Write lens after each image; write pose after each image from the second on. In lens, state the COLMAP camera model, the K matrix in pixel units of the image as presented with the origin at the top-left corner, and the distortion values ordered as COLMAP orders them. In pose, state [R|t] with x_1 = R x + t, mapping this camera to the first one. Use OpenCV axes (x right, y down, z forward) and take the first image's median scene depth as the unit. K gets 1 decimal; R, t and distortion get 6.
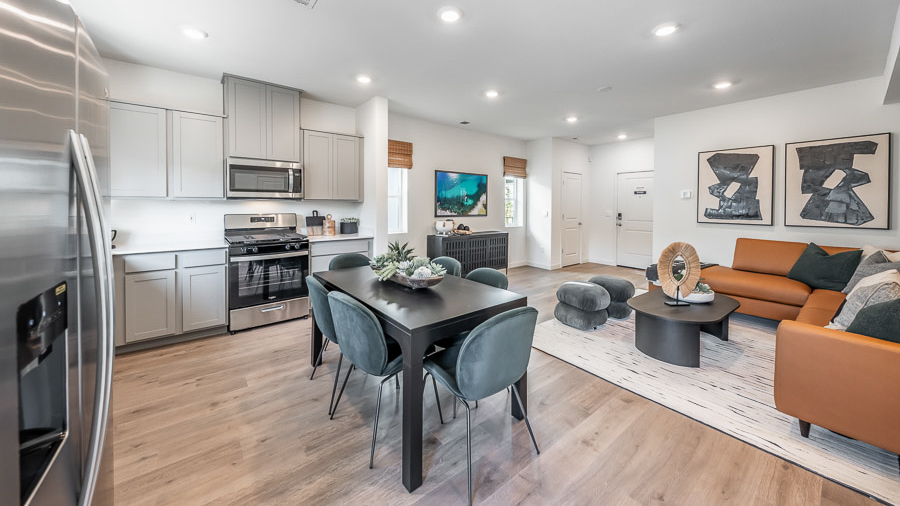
lens RADIAL K [[317.0, 0, 449.1], [0, 317.0, 210.0], [0, 0, 1]] dist [0.006107, -0.003725]
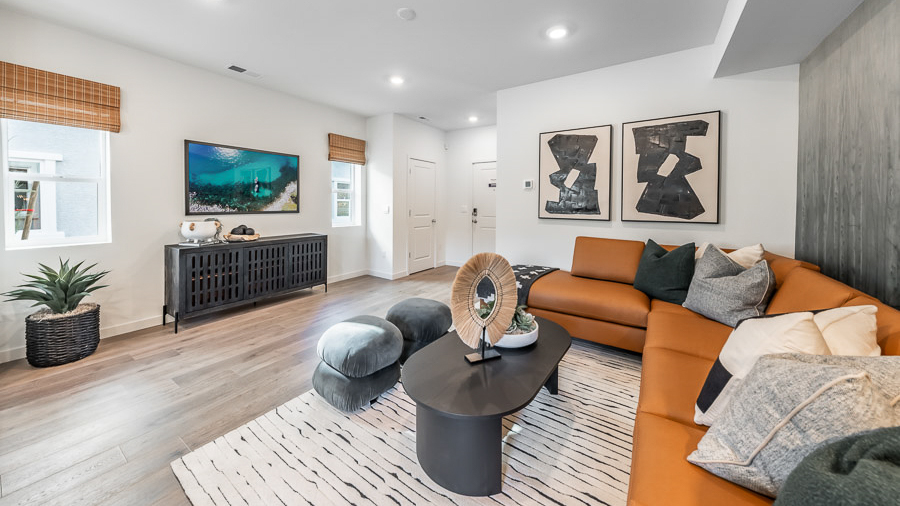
lens RADIAL K [[317.0, 0, 449.1], [0, 317.0, 210.0], [0, 0, 1]] dist [0.006107, -0.003725]
pose [[0.948277, -0.006281, 0.317381, 0.301090], [0.003597, 0.999953, 0.009041, 0.009907], [-0.317422, -0.007432, 0.948255, 0.293967]]
